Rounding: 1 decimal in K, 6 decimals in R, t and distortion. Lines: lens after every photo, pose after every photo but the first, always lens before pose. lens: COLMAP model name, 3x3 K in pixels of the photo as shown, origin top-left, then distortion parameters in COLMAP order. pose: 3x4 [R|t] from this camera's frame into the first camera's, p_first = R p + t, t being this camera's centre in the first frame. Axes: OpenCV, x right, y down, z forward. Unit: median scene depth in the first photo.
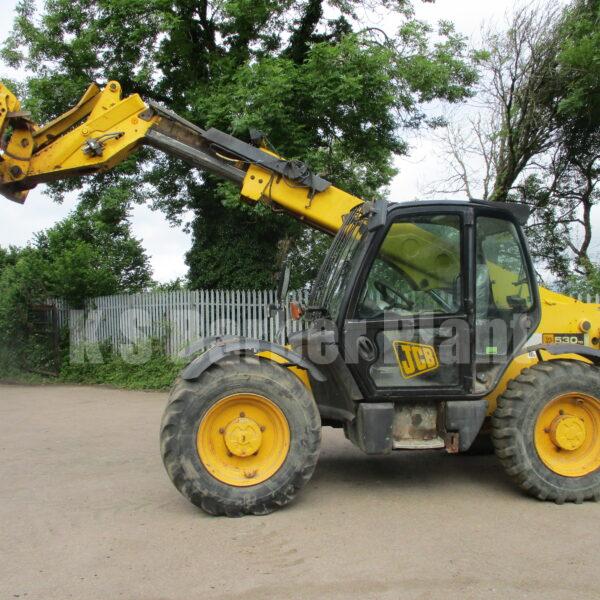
lens RADIAL K [[680.4, 0, 300.0], [0, 680.4, 300.0], [0, 0, 1]] dist [-0.015442, 0.017941]
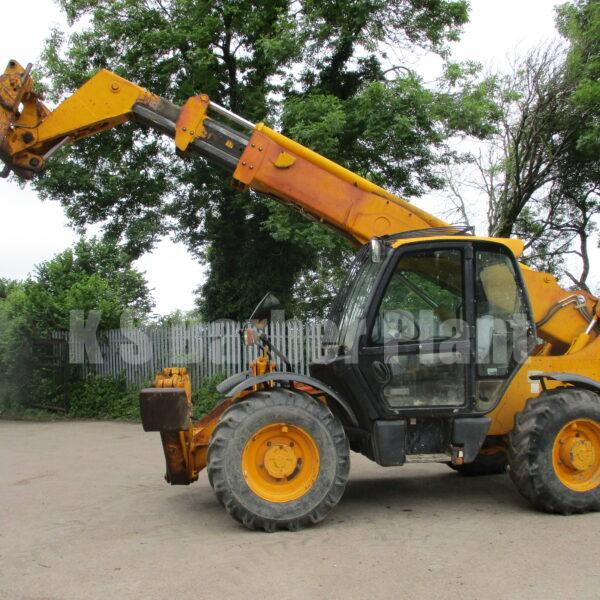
lens RADIAL K [[680.4, 0, 300.0], [0, 680.4, 300.0], [0, 0, 1]] dist [-0.015442, 0.017941]
pose [[0.998063, -0.005469, 0.061977, -0.090980], [0.008254, 0.998963, -0.044769, -0.001388], [-0.061667, 0.045194, 0.997073, -0.001374]]
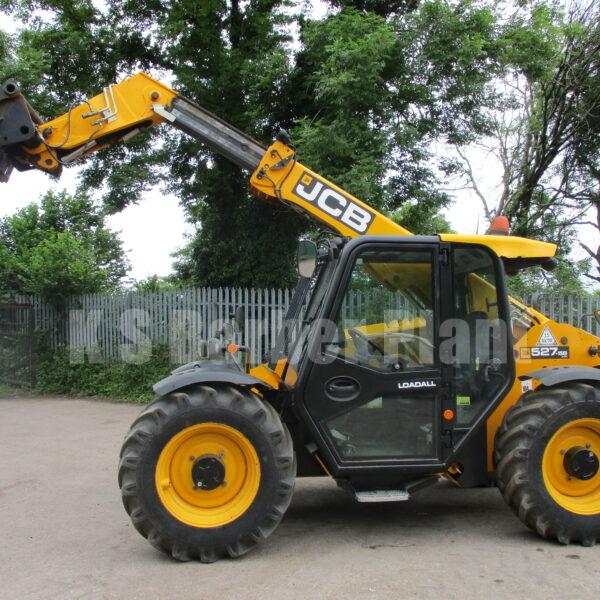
lens RADIAL K [[680.4, 0, 300.0], [0, 680.4, 300.0], [0, 0, 1]] dist [-0.015442, 0.017941]
pose [[0.992381, 0.014693, 0.122332, -0.142698], [-0.014294, 0.999889, -0.004139, 0.002557], [-0.122379, 0.002359, 0.992481, 0.122129]]
